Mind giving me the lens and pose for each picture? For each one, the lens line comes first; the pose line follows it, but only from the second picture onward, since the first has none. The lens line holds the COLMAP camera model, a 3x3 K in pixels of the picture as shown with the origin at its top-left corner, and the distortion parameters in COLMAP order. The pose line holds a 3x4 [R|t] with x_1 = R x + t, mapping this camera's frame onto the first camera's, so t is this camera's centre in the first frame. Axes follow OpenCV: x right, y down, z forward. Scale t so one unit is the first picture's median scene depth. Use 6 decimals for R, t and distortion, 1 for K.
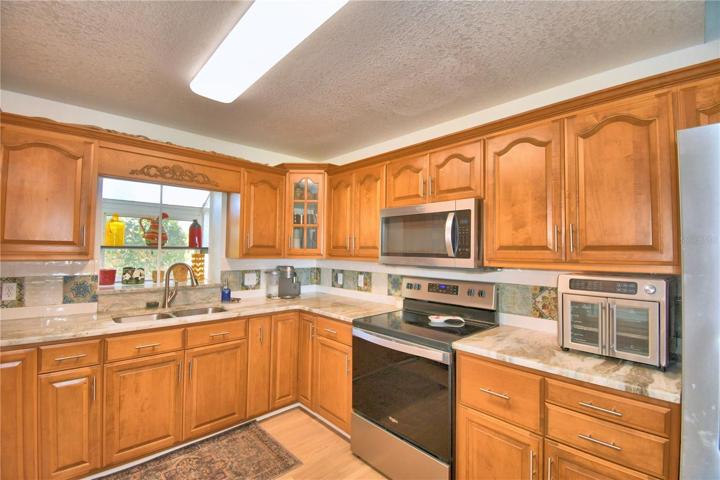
lens RADIAL K [[318.0, 0, 357.6], [0, 318.0, 241.1], [0, 0, 1]] dist [0.021595, -0.025336]
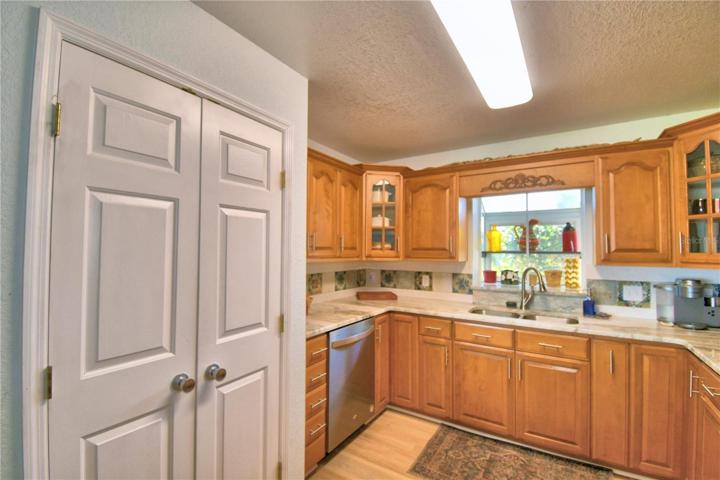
lens RADIAL K [[324.2, 0, 354.9], [0, 324.2, 240.2], [0, 0, 1]] dist [0.020190, -0.027509]
pose [[0.243318, -0.041293, -0.969067, 0.326495], [0.023994, 0.999044, -0.036545, 0.006560], [0.969650, -0.014360, 0.244076, 0.206408]]
